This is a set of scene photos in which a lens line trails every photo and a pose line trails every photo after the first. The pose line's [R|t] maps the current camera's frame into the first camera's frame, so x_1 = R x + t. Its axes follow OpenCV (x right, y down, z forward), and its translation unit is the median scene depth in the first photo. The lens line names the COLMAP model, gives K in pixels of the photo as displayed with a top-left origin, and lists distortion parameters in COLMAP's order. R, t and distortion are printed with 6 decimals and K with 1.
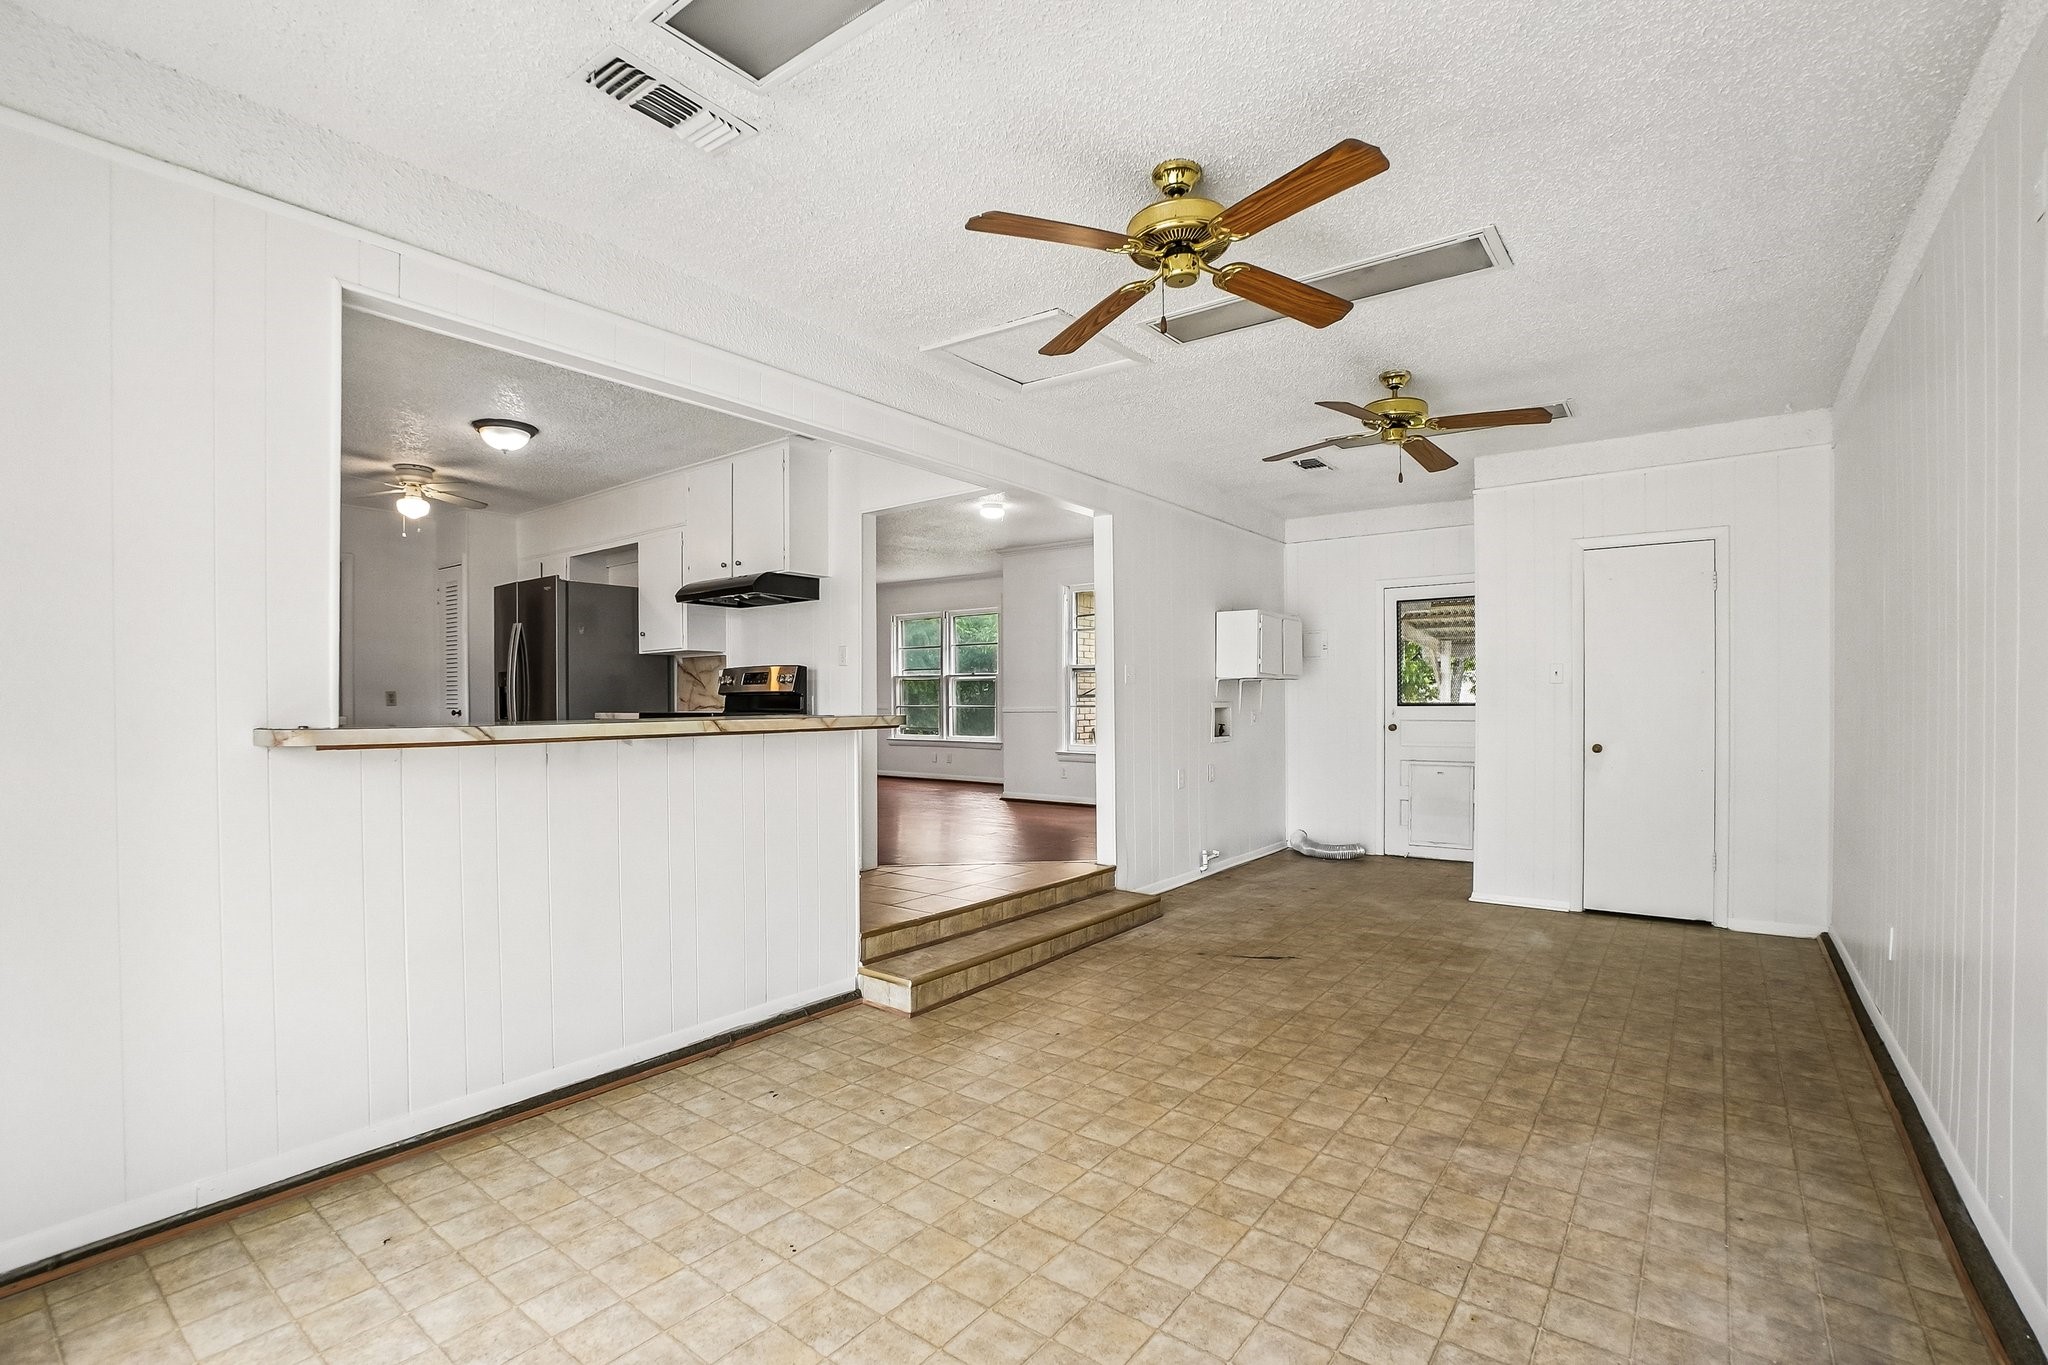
lens RADIAL K [[917.1, 0, 1000.8], [0, 917.1, 676.0], [0, 0, 1]] dist [-0.040398, 0.000409]
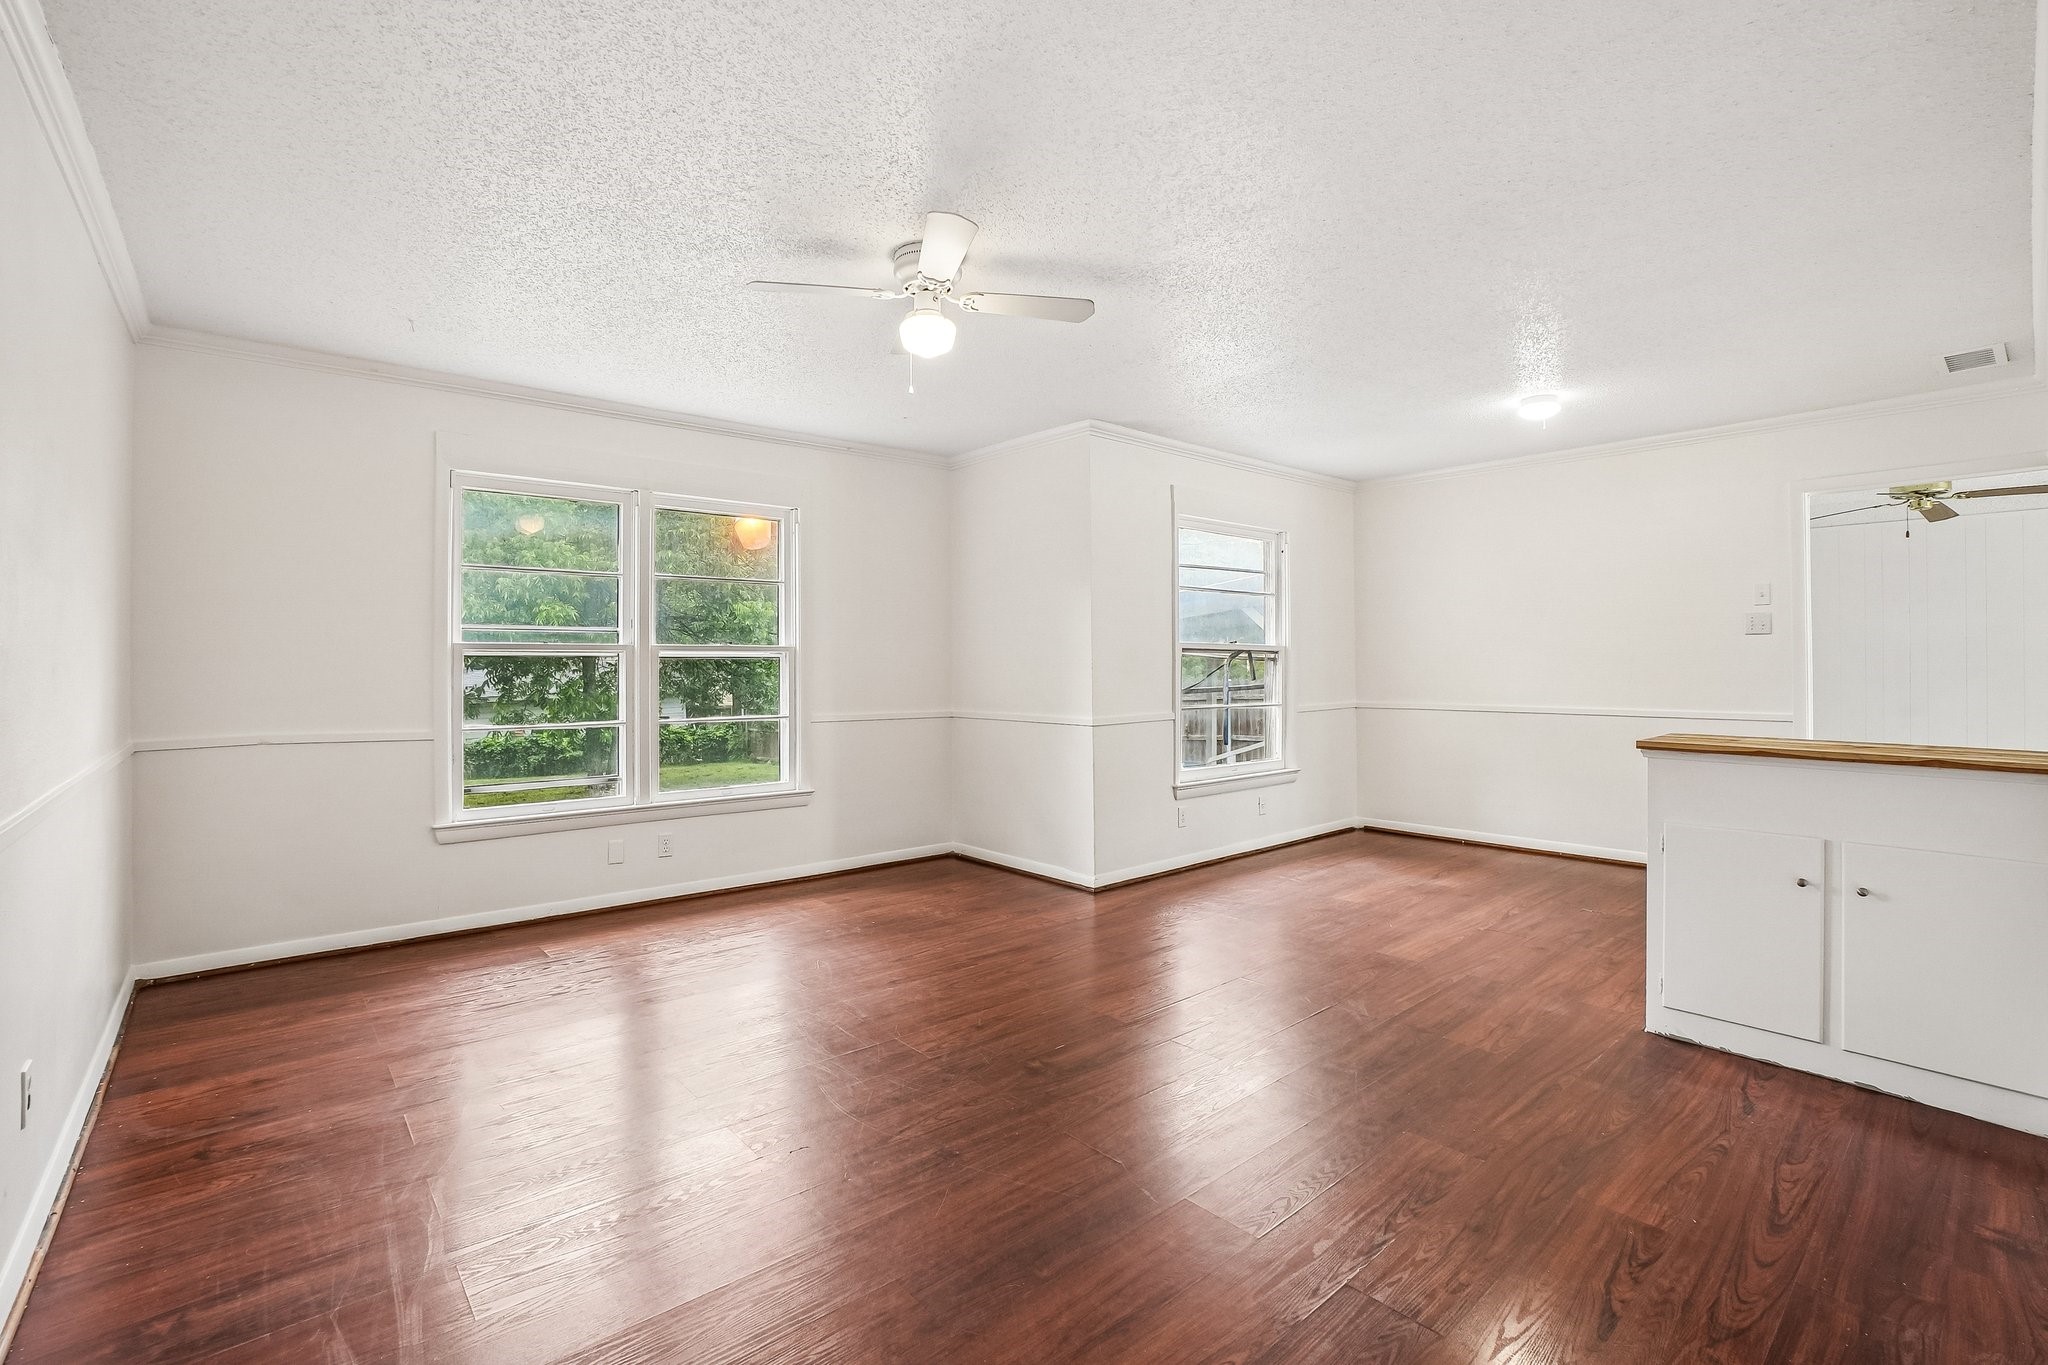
lens RADIAL K [[917.1, 0, 1000.8], [0, 917.1, 676.0], [0, 0, 1]] dist [-0.040398, 0.000409]
pose [[0.216572, -0.012447, 0.976187, -1.092467], [-0.020797, 0.999633, 0.017360, 0.004204], [-0.976045, -0.024061, 0.216234, 1.969499]]
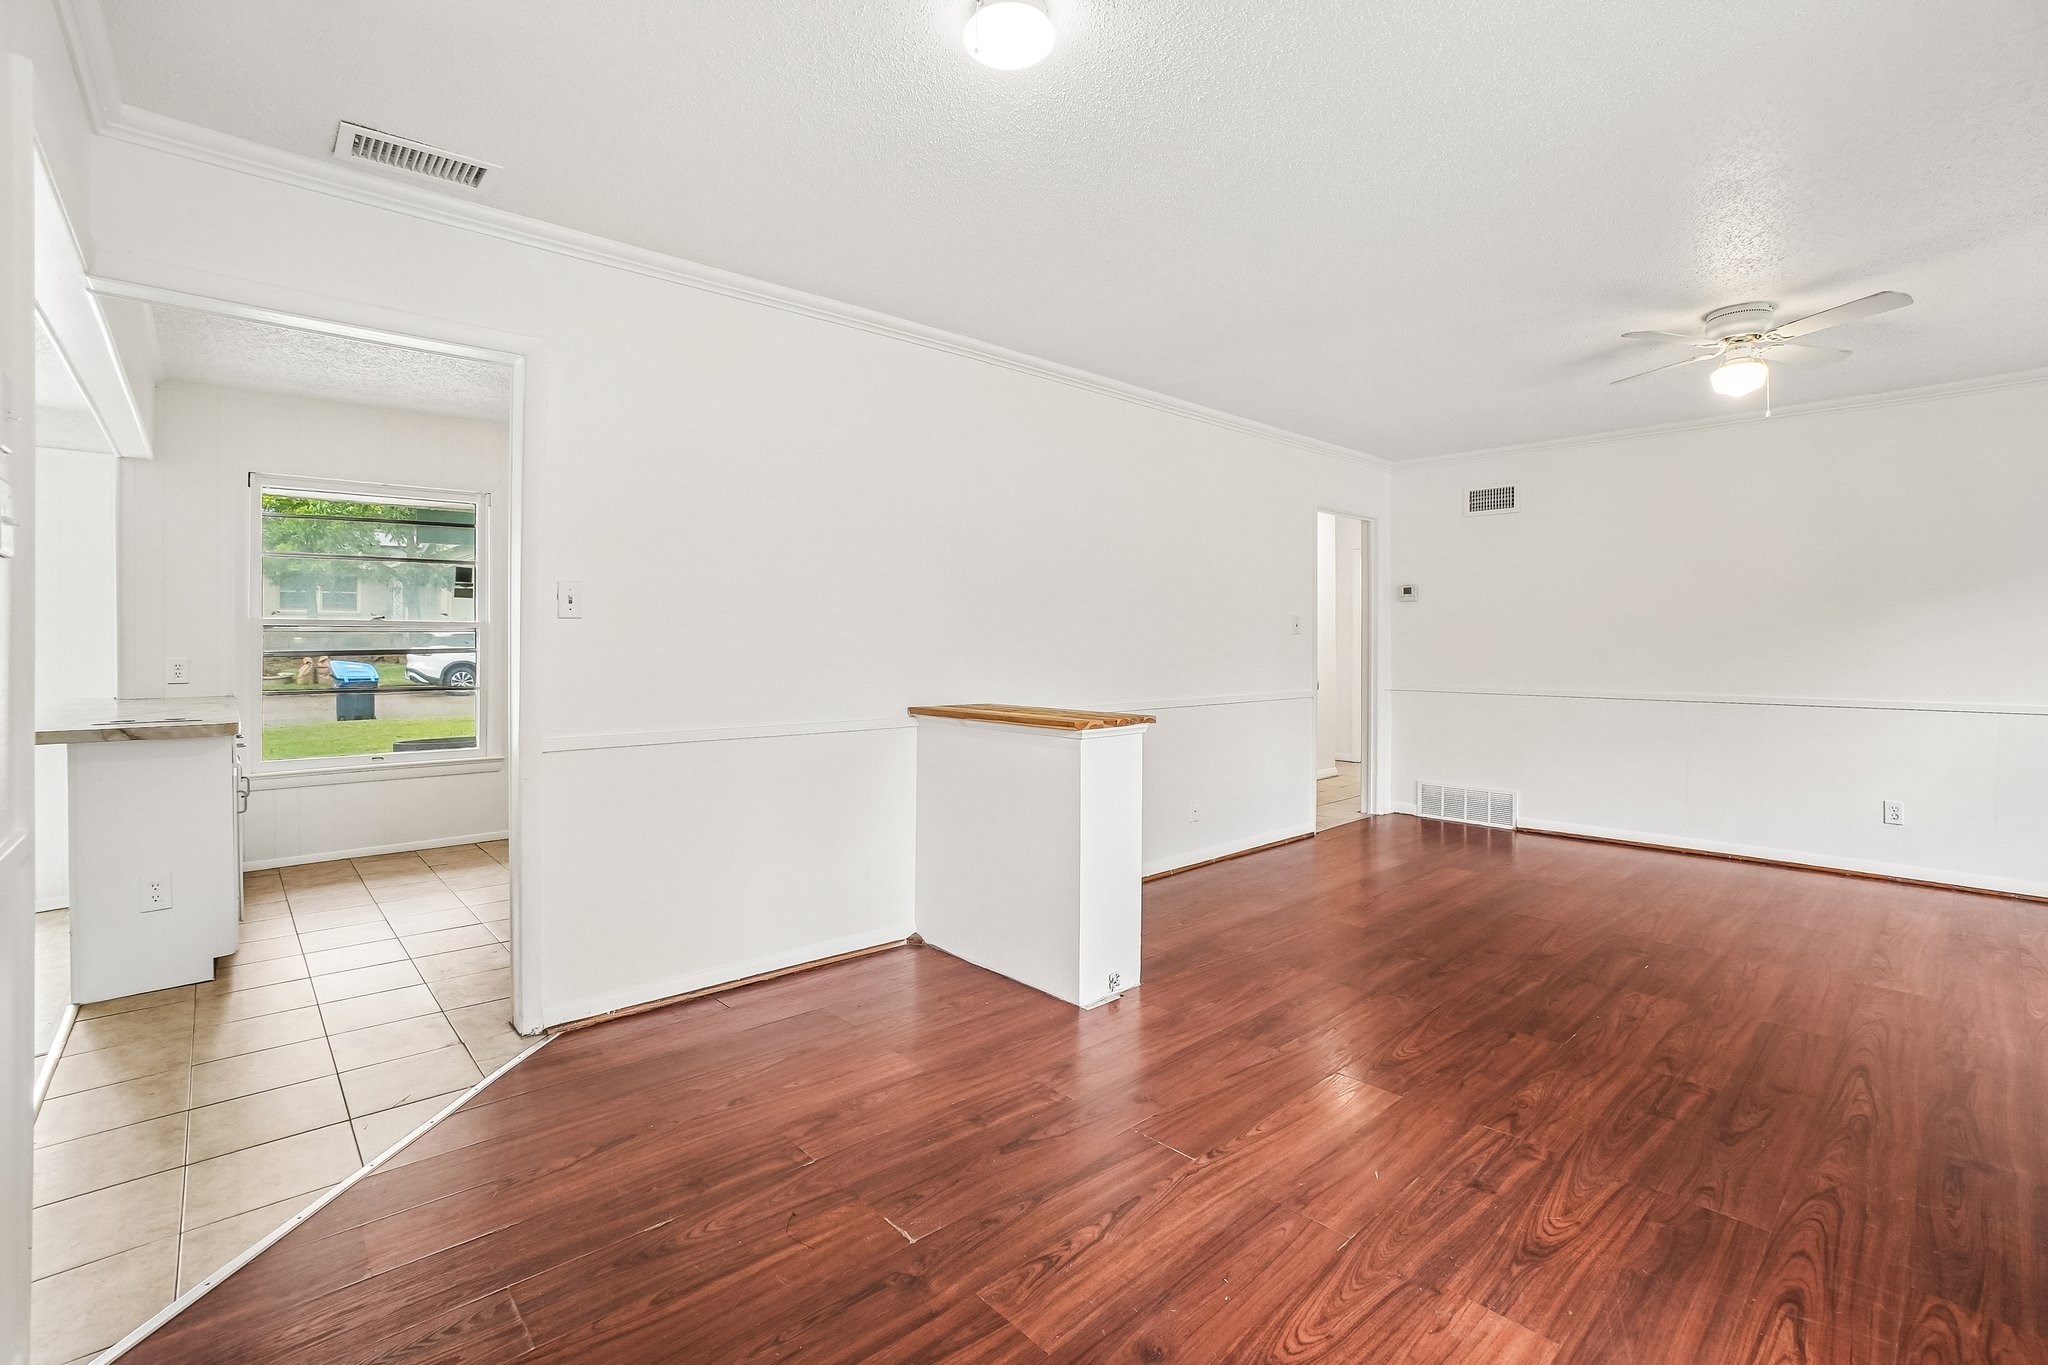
lens RADIAL K [[917.4, 0, 1023.5], [0, 917.4, 654.3], [0, 0, 1]] dist [-0.069043, 0.020294]
pose [[-0.173404, 0.018292, -0.984681, 0.376107], [0.026047, 0.999563, 0.013982, -0.007183], [0.984506, -0.023223, -0.173804, 1.680945]]
